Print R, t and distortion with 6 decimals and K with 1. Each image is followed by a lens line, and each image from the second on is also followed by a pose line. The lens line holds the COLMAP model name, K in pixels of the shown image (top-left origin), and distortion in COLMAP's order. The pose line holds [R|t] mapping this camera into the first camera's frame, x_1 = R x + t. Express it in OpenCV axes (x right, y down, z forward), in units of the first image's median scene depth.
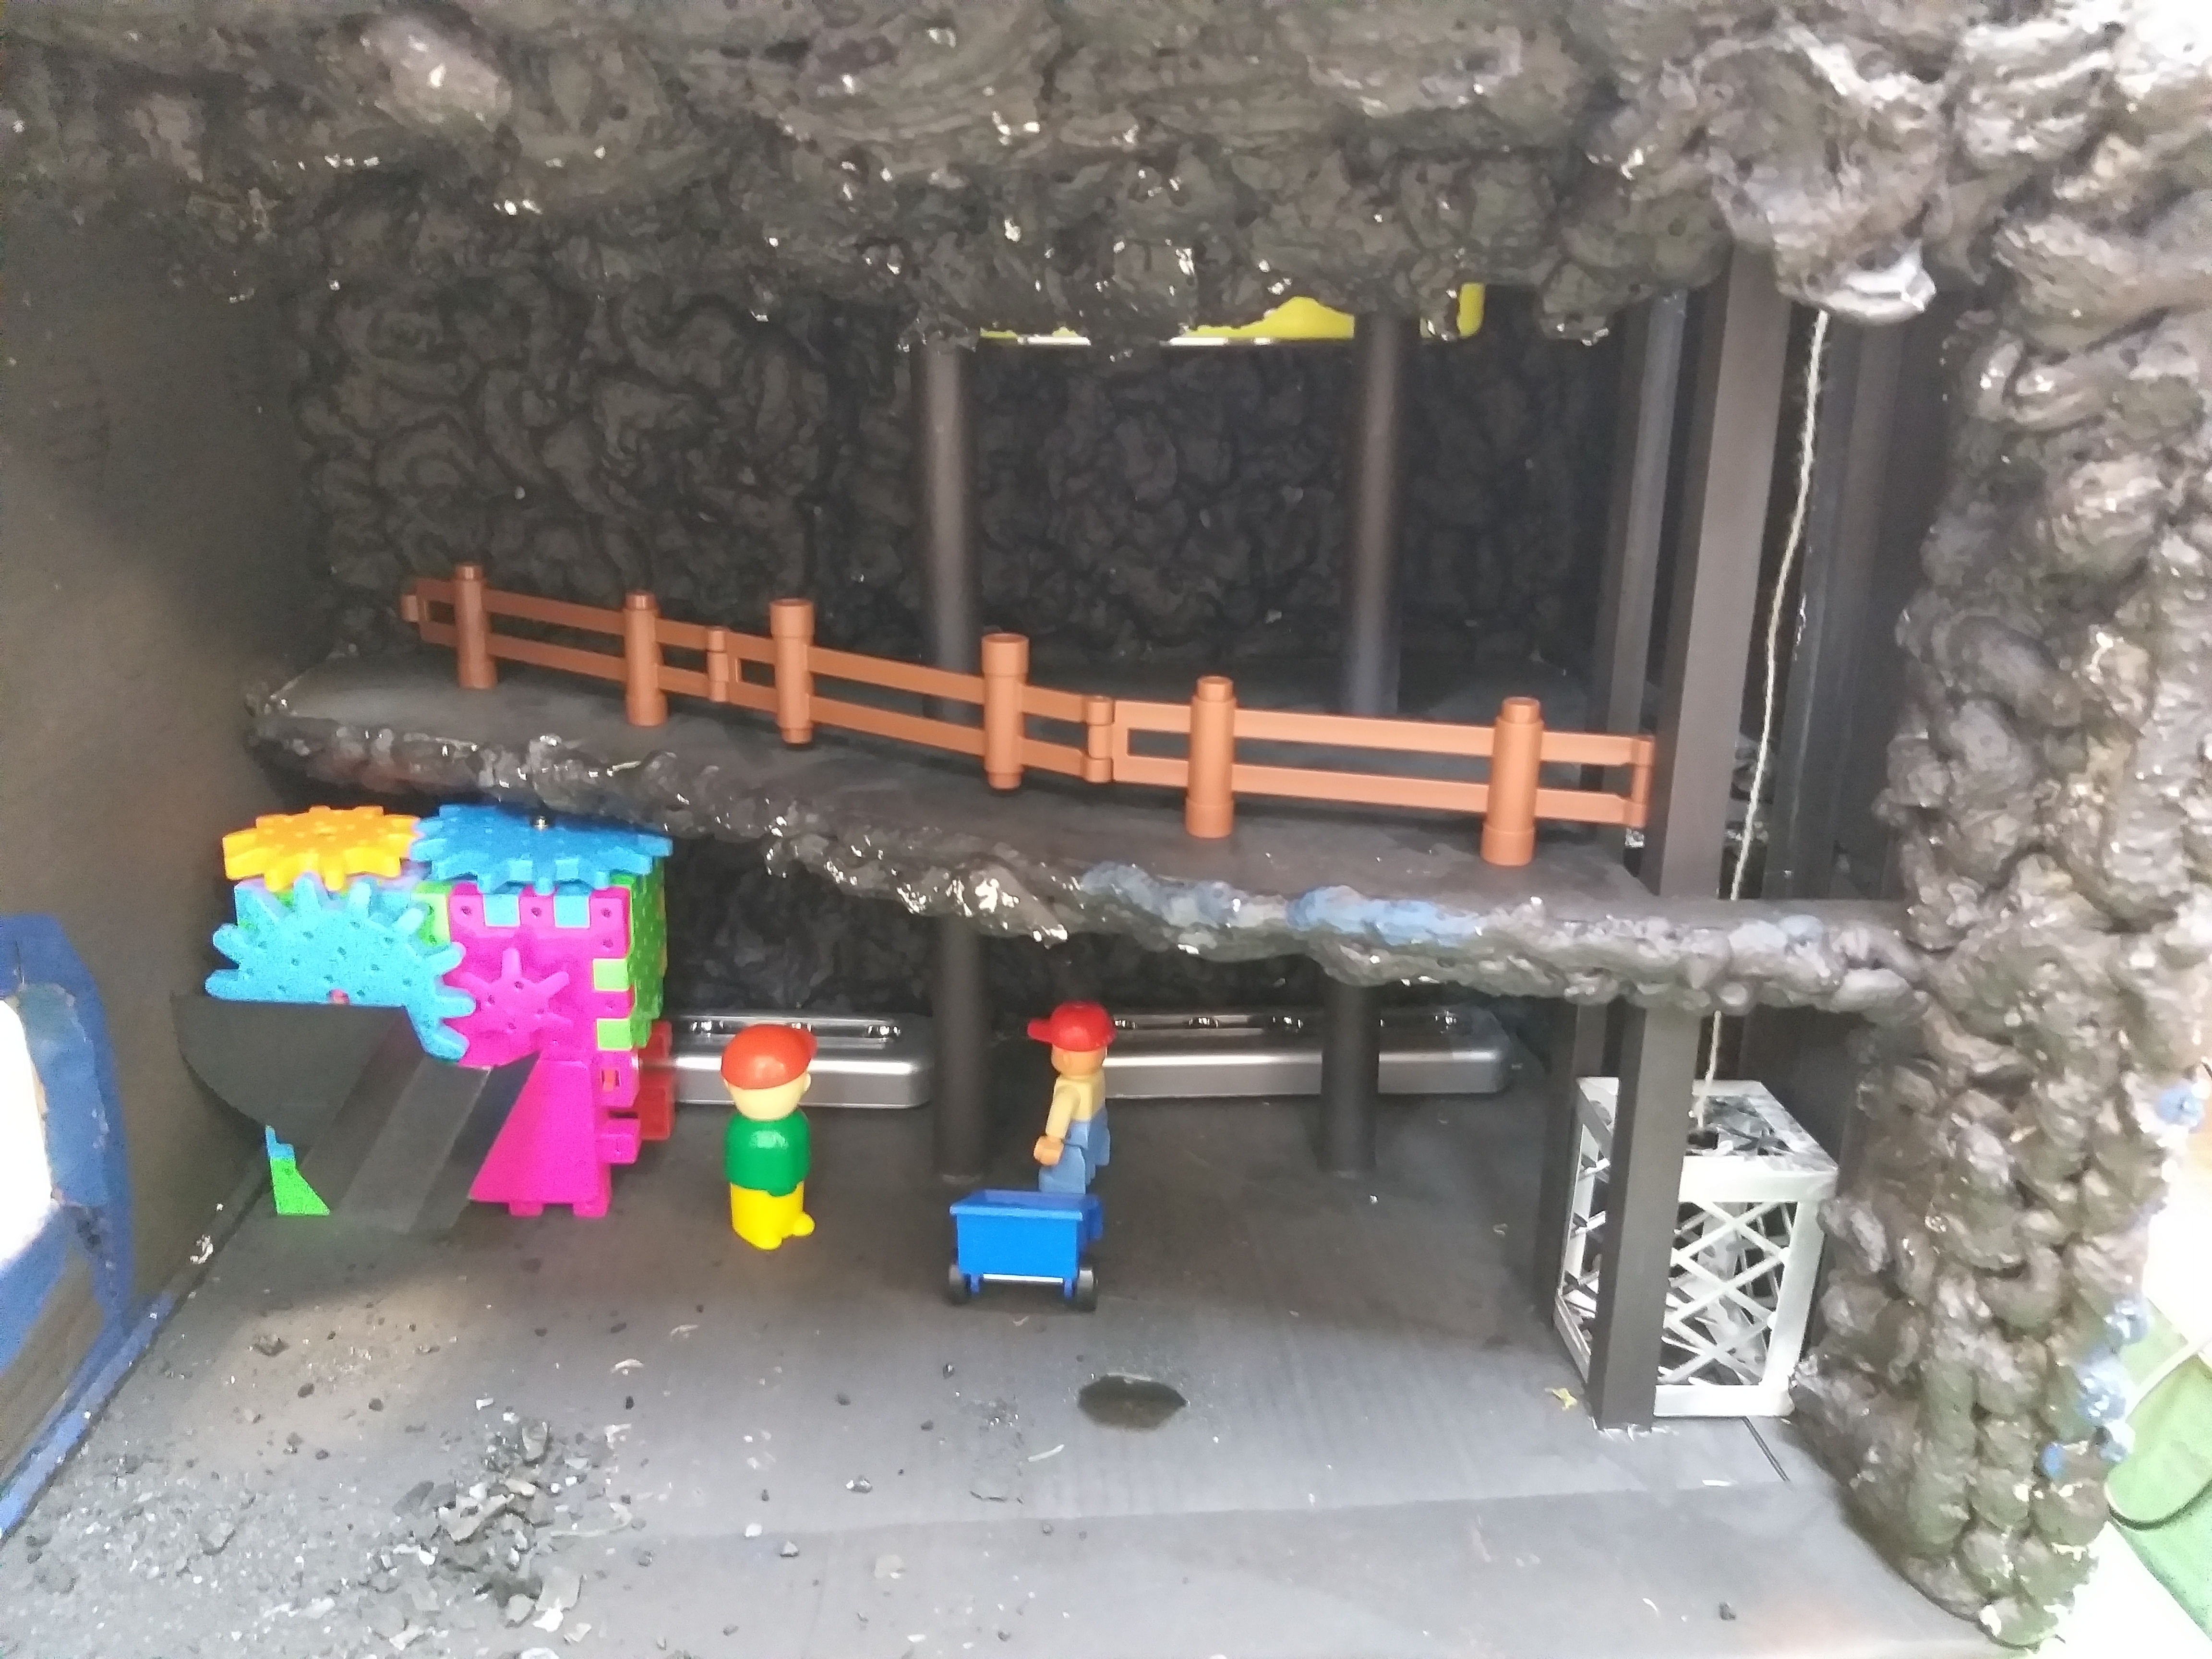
lens RADIAL K [[1699.4, 0, 1141.2], [0, 1699.4, 850.9], [0, 0, 1]] dist [0.044583, -0.090267]
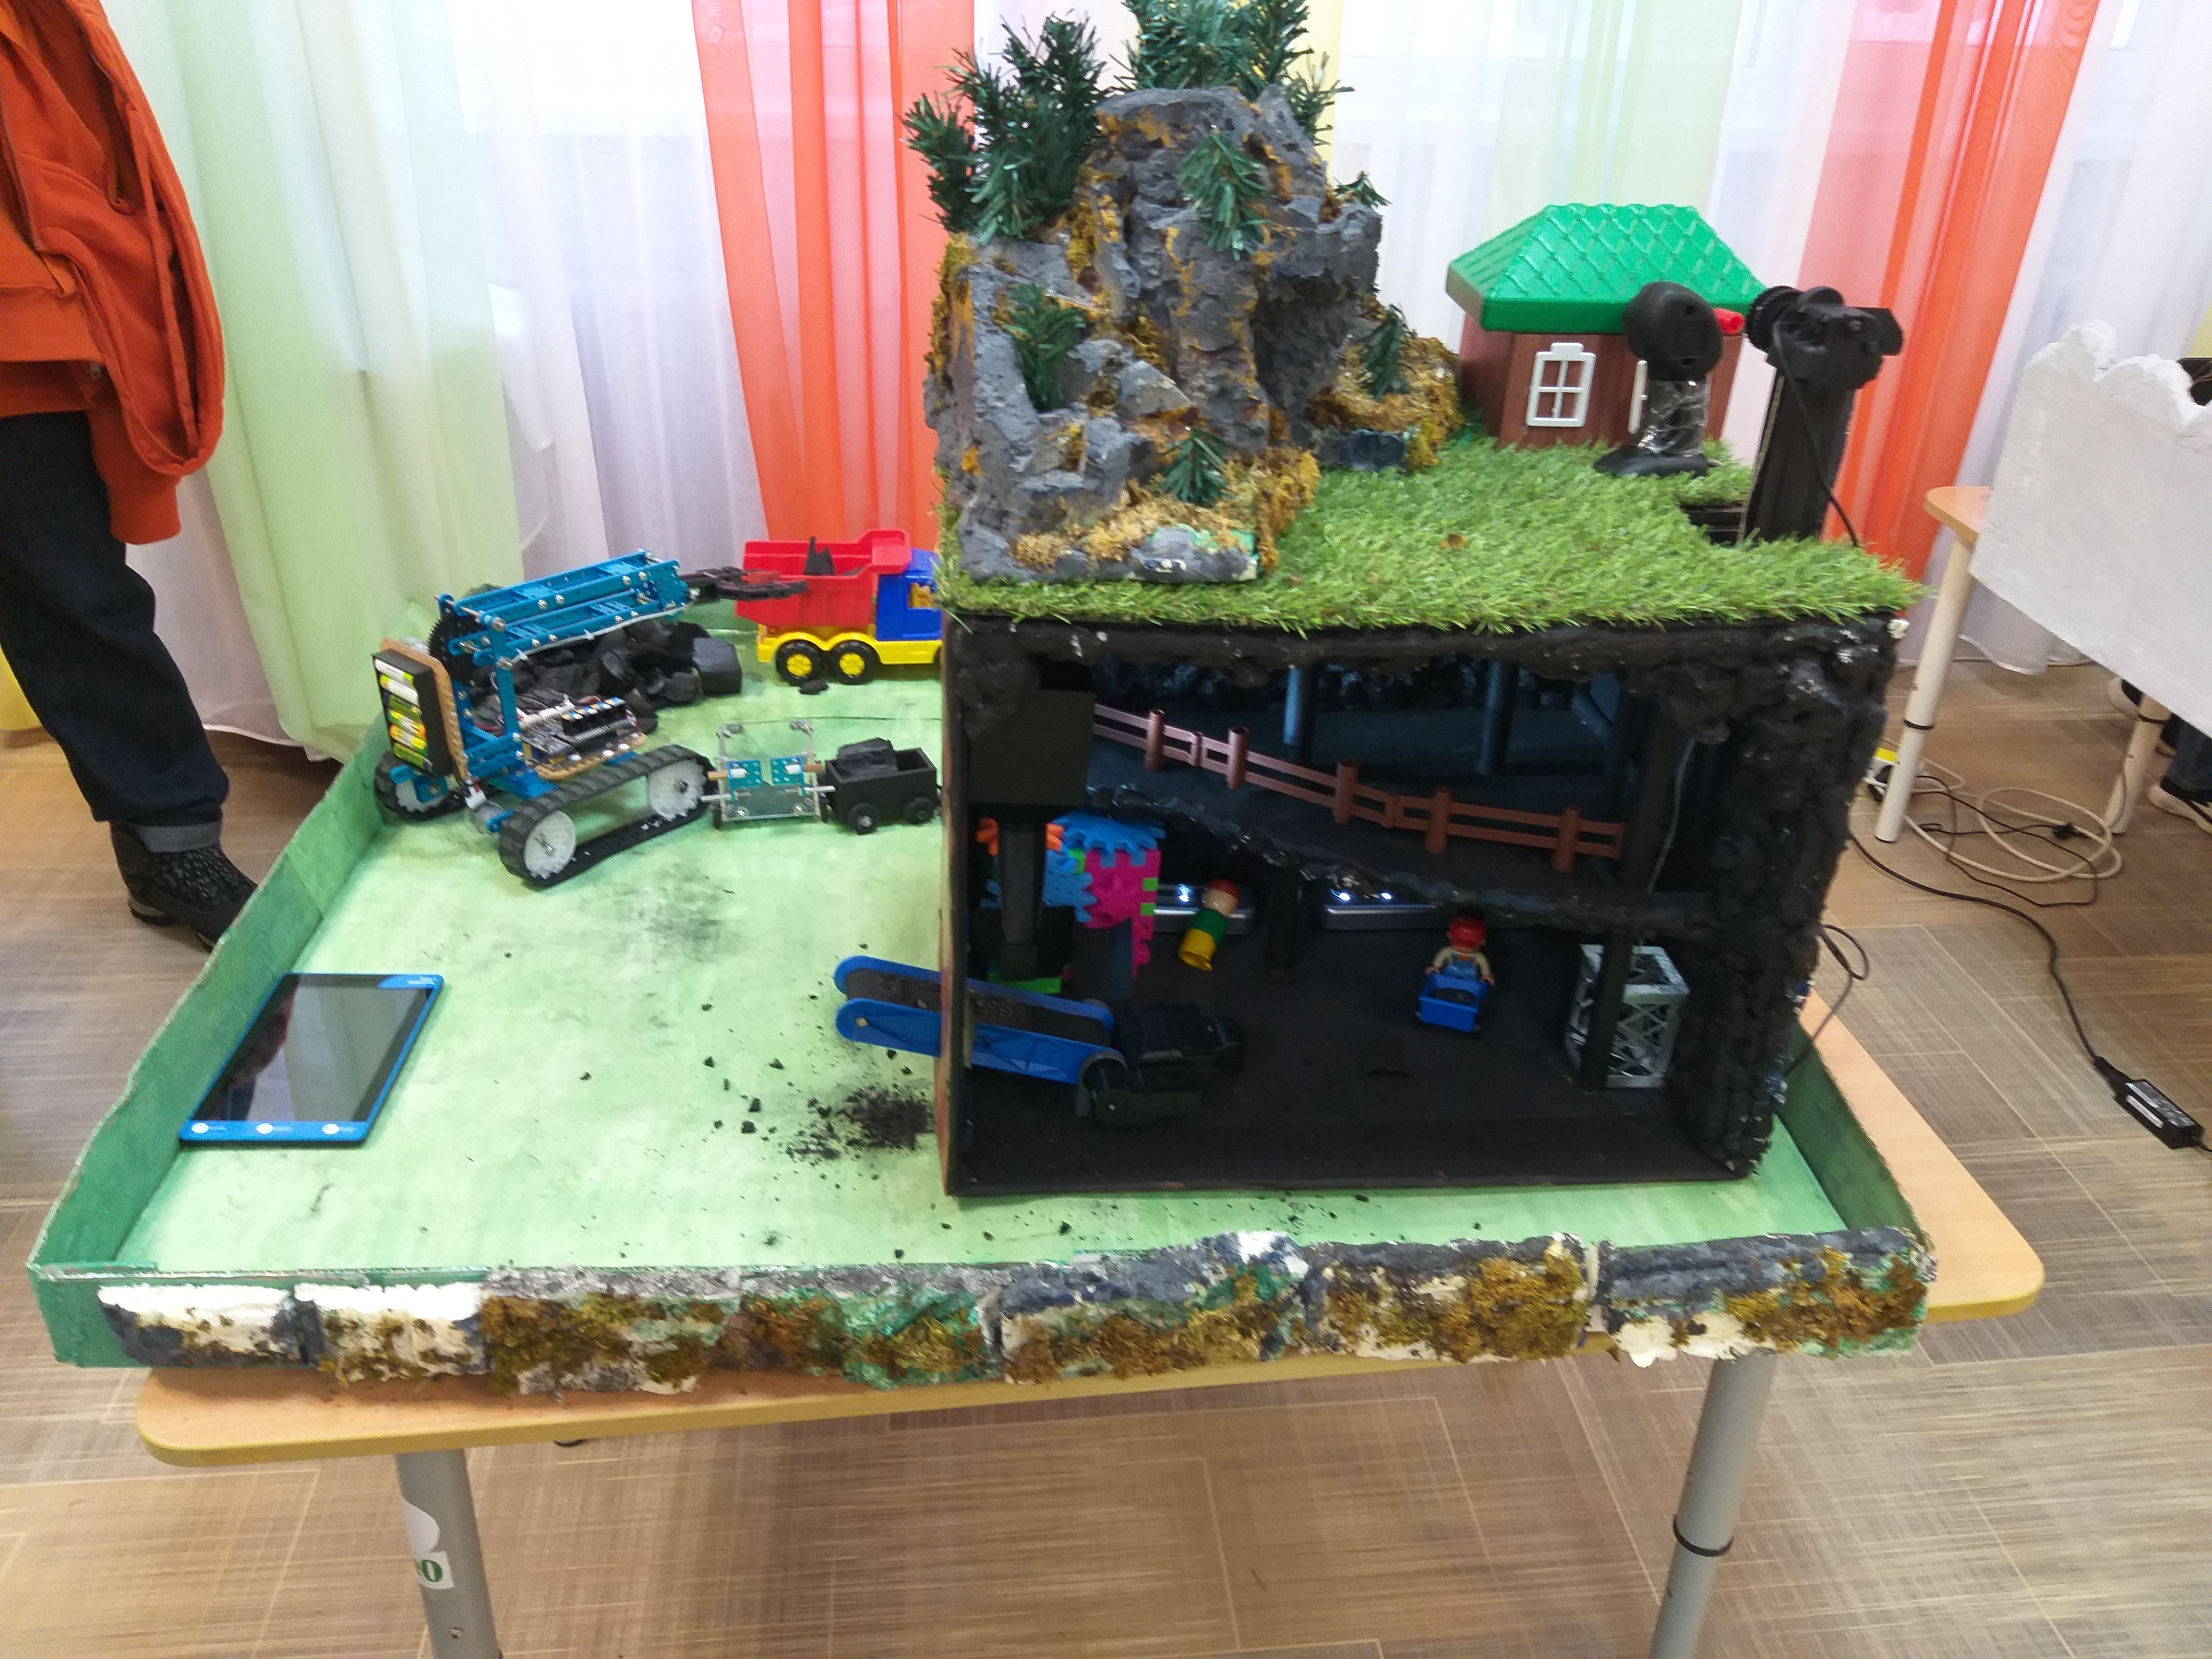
lens RADIAL K [[1699.4, 0, 1124.8], [0, 1699.4, 824.7], [0, 0, 1]] dist [0.044583, -0.090267]
pose [[0.999801, 0.012727, 0.015353, -0.480551], [-0.015376, 0.982224, 0.187083, -0.540631], [-0.012699, -0.187281, 0.982224, -1.470939]]
